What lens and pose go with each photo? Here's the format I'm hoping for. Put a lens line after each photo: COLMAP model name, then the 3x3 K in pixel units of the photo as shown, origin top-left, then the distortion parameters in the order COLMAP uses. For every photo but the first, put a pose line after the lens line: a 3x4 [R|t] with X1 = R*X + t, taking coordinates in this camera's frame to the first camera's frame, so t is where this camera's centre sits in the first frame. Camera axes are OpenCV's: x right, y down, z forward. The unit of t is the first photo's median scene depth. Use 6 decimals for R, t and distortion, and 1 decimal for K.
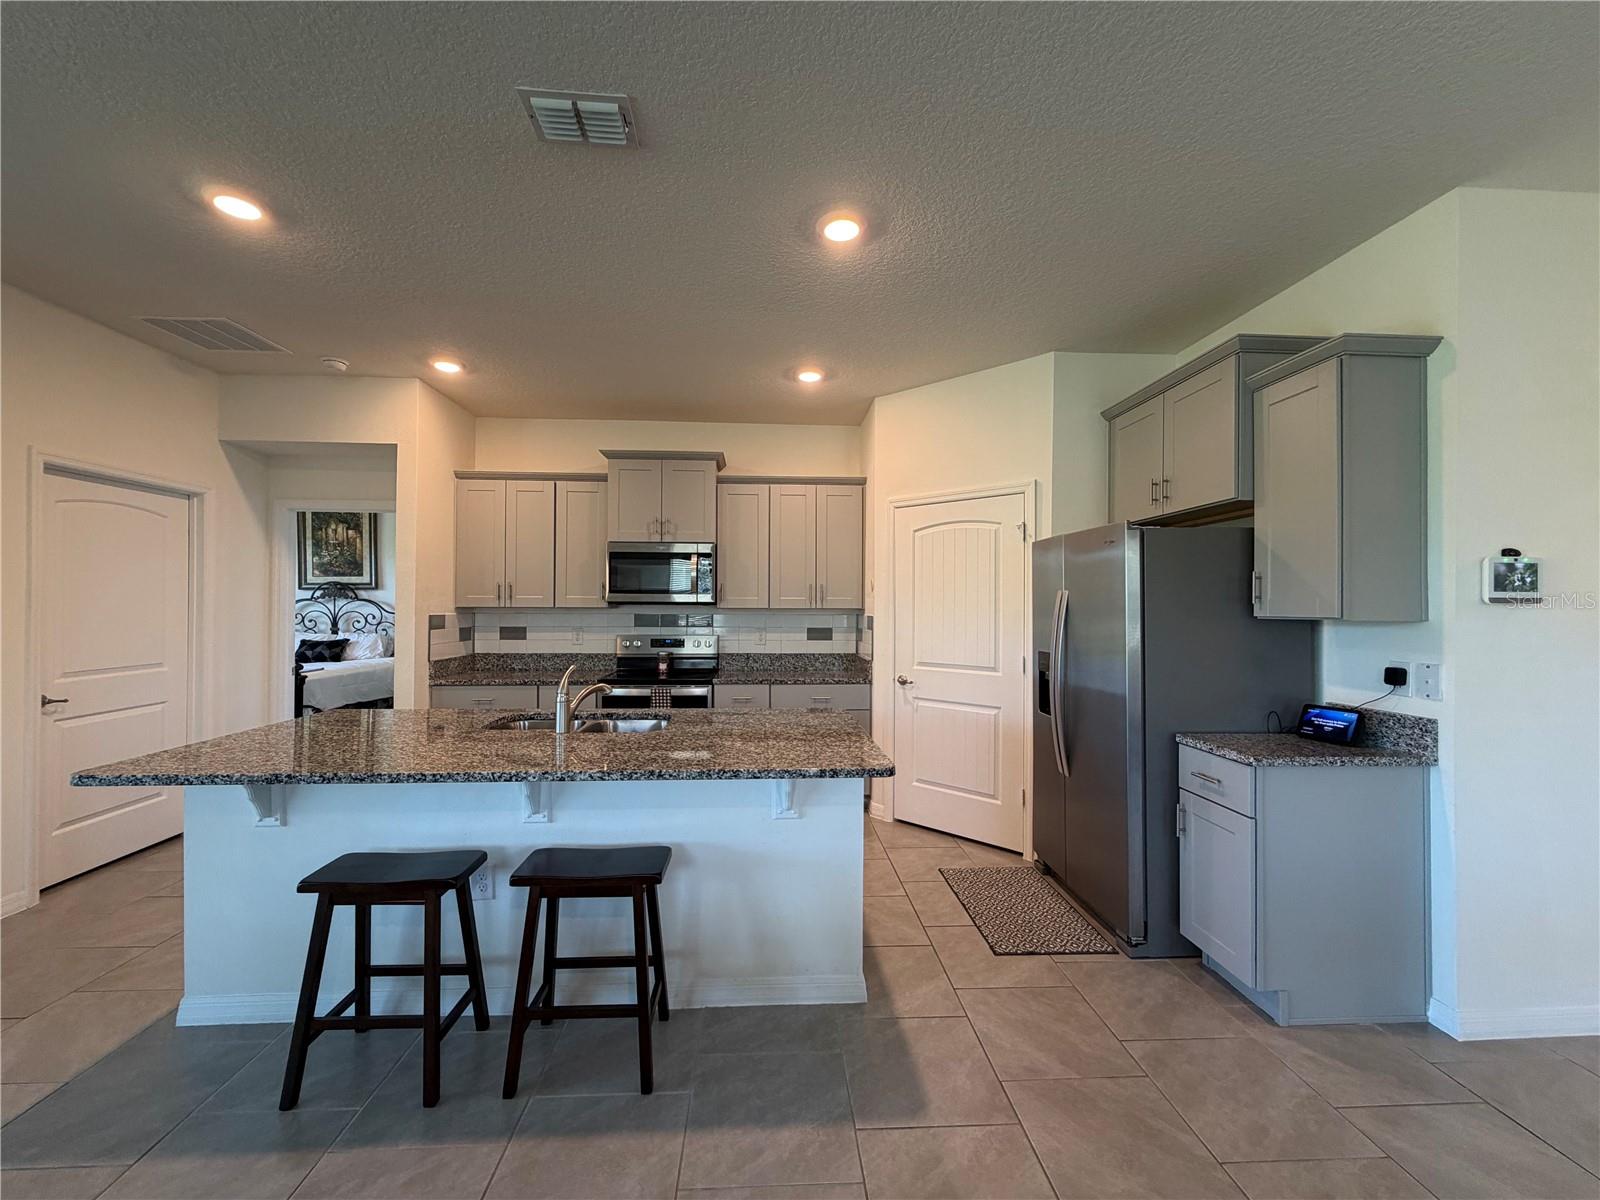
lens RADIAL K [[637.0, 0, 795.6], [0, 637.0, 600.9], [0, 0, 1]] dist [-0.000559, 0.000769]
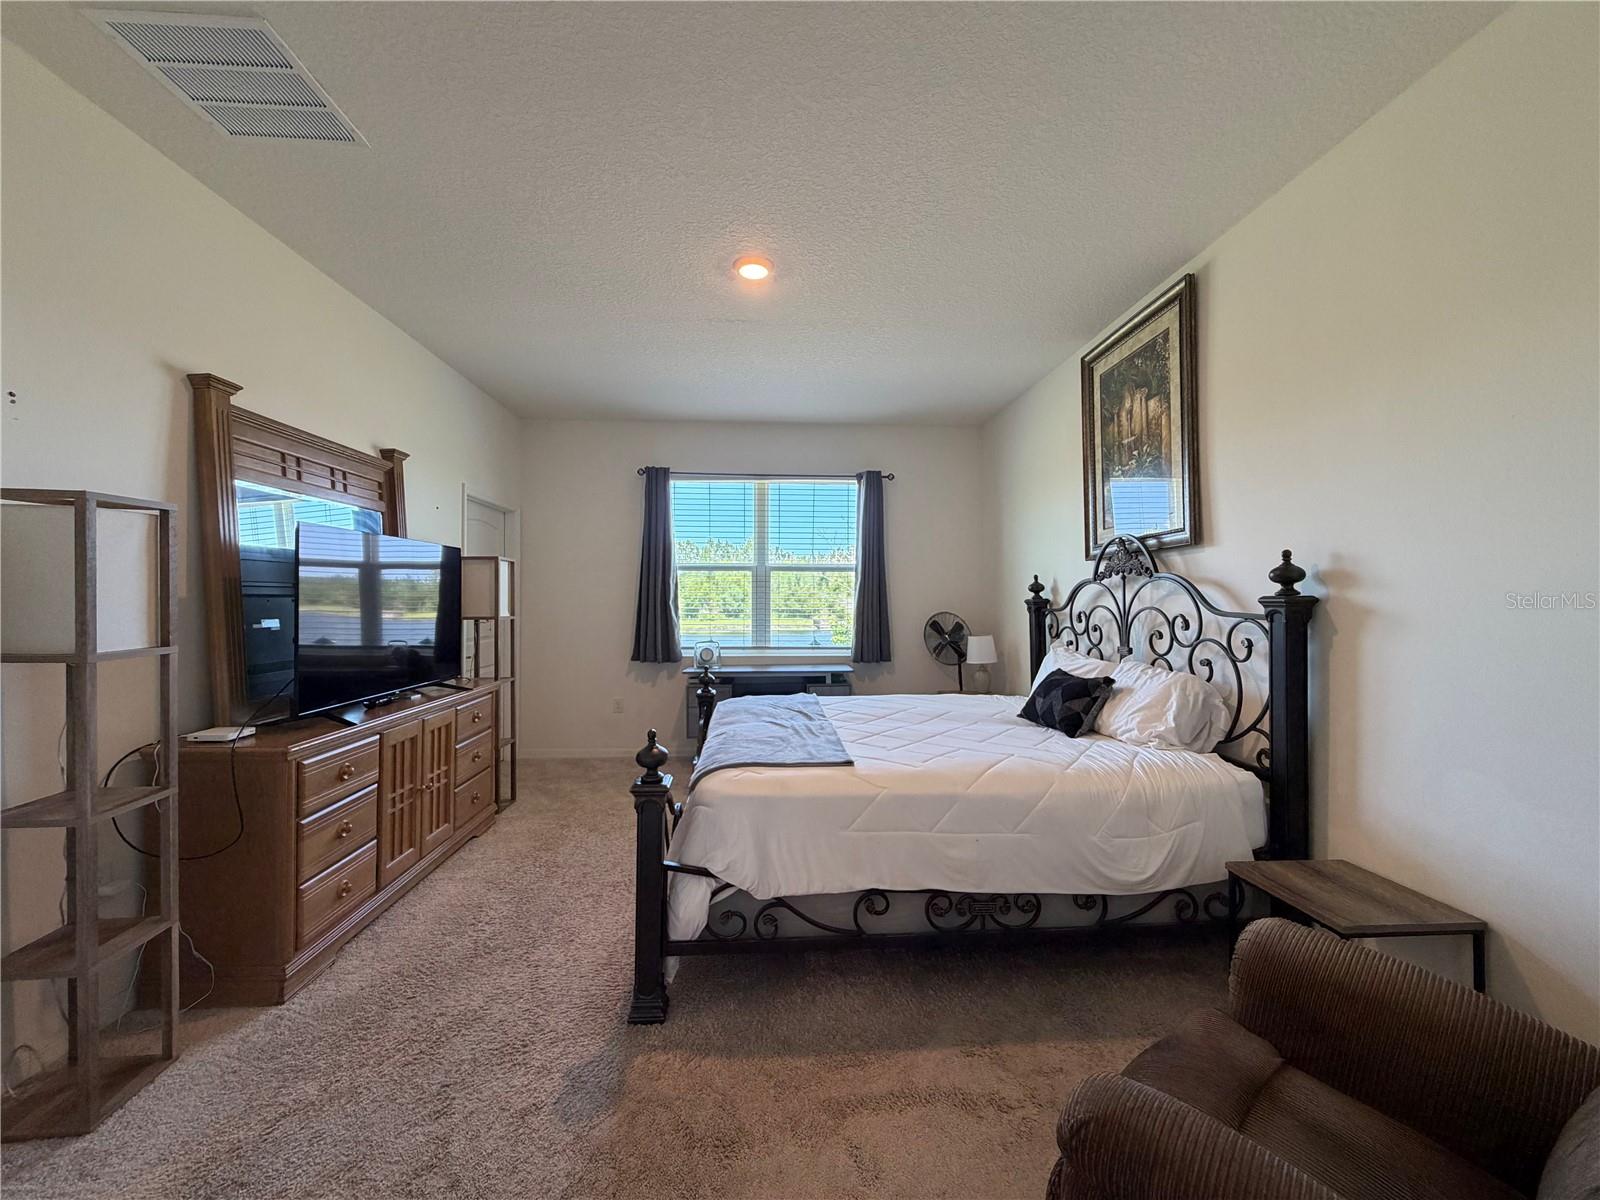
lens RADIAL K [[637.0, 0, 792.4], [0, 637.0, 599.6], [0, 0, 1]] dist [-0.000559, 0.000769]
pose [[-0.009745, -0.009296, -0.999909, -0.504813], [0.004194, 0.999948, -0.009337, 0.023518], [0.999944, -0.004284, -0.009705, 1.285851]]
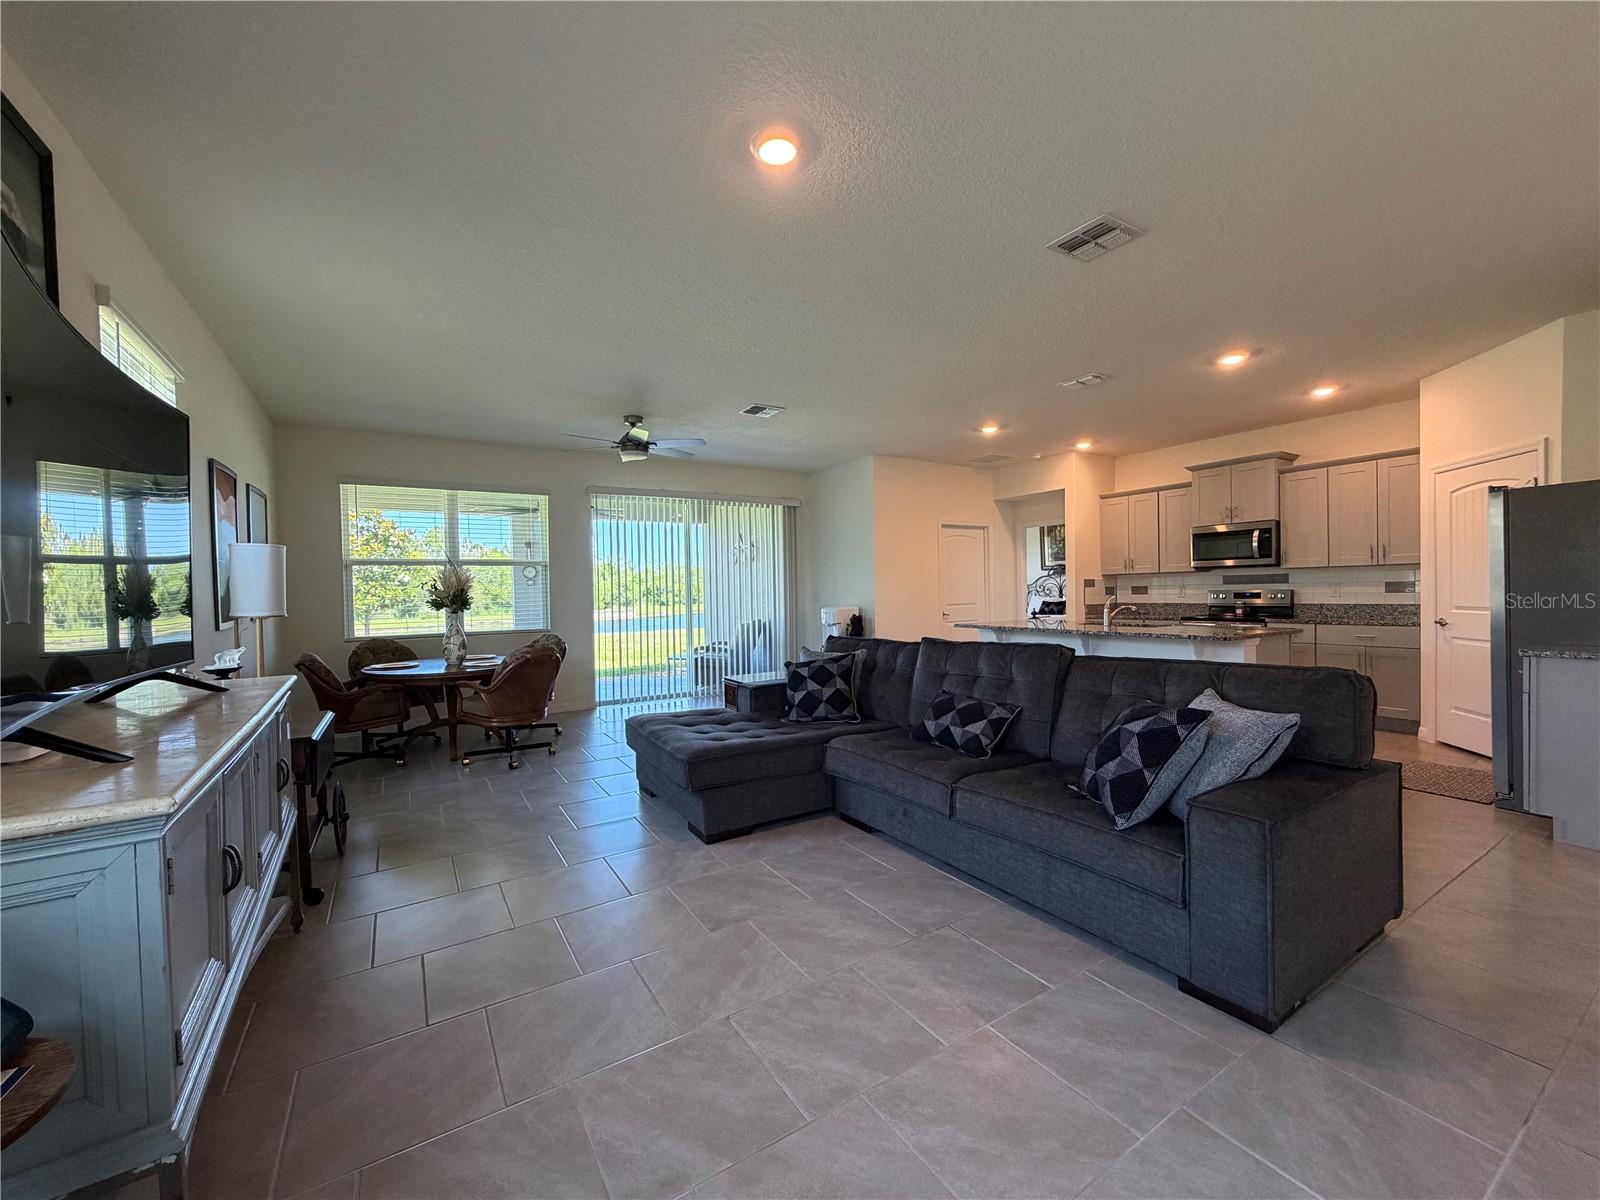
lens RADIAL K [[637.0, 0, 797.1], [0, 637.0, 601.6], [0, 0, 1]] dist [-0.000559, 0.000769]
pose [[0.481677, -0.000729, -0.876349, 0.531724], [0.030446, 0.999410, 0.015902, 0.027897], [0.875820, -0.034341, 0.481415, -0.505208]]
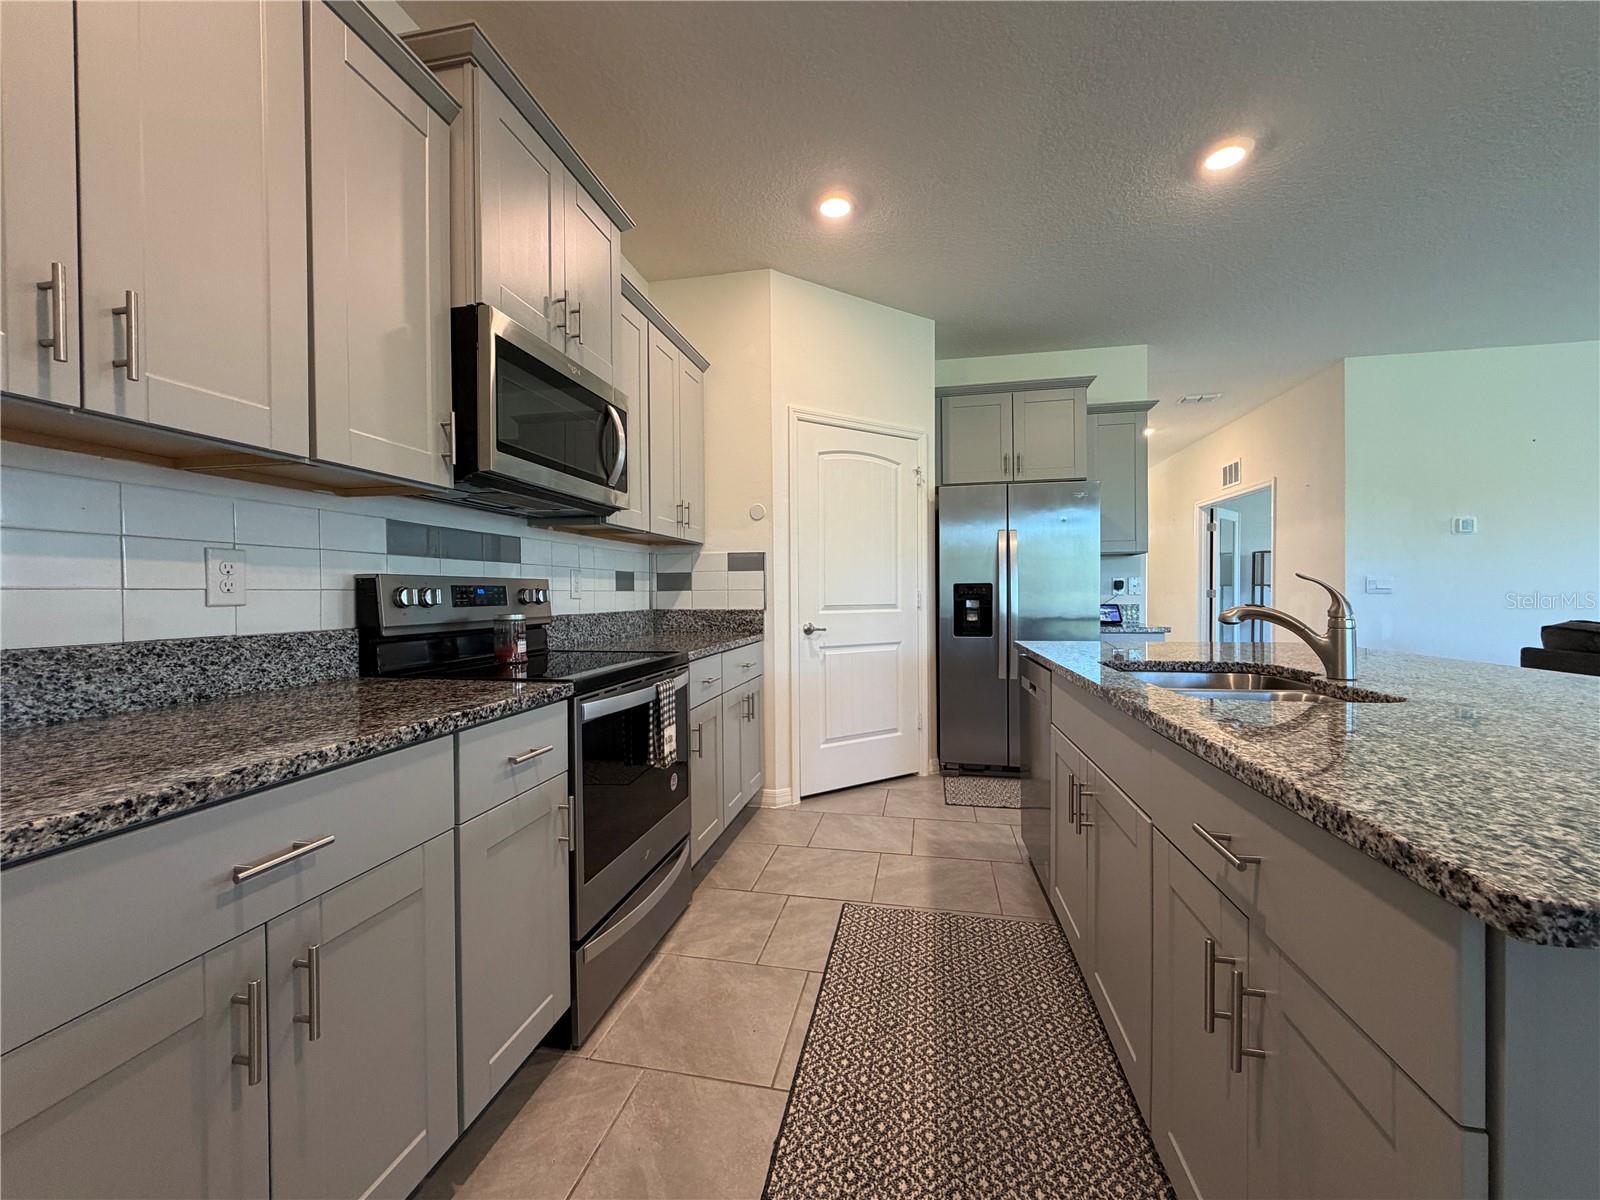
lens RADIAL K [[637.0, 0, 795.4], [0, 637.0, 600.9], [0, 0, 1]] dist [-0.000559, 0.000769]
pose [[0.257416, -0.018766, 0.966118, -0.554593], [0.000418, 0.999813, 0.019309, 0.061356], [-0.966301, -0.004566, 0.257376, 0.688034]]
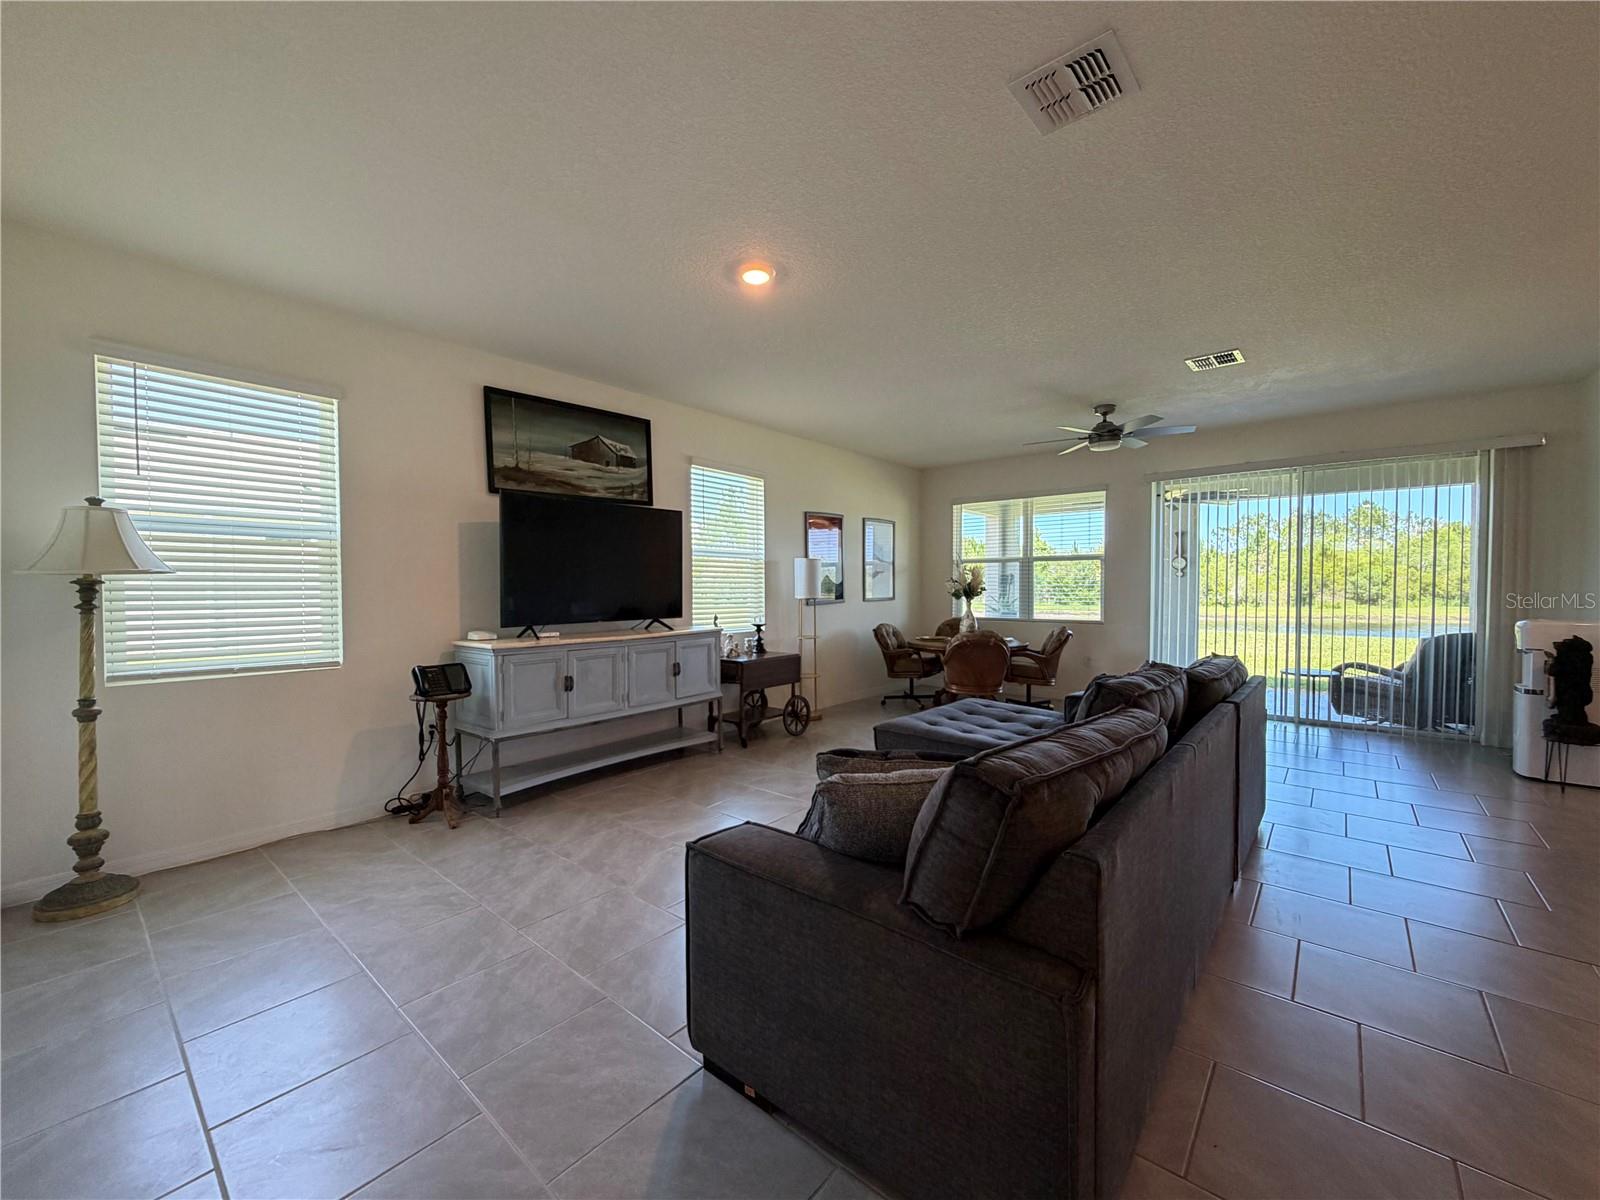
lens RADIAL K [[637.0, 0, 794.7], [0, 637.0, 605.8], [0, 0, 1]] dist [-0.000559, 0.000769]
pose [[-0.690803, 0.018136, -0.722815, 0.559434], [0.005740, 0.999791, 0.019600, 0.026241], [0.723020, 0.009391, -0.690763, 0.184621]]
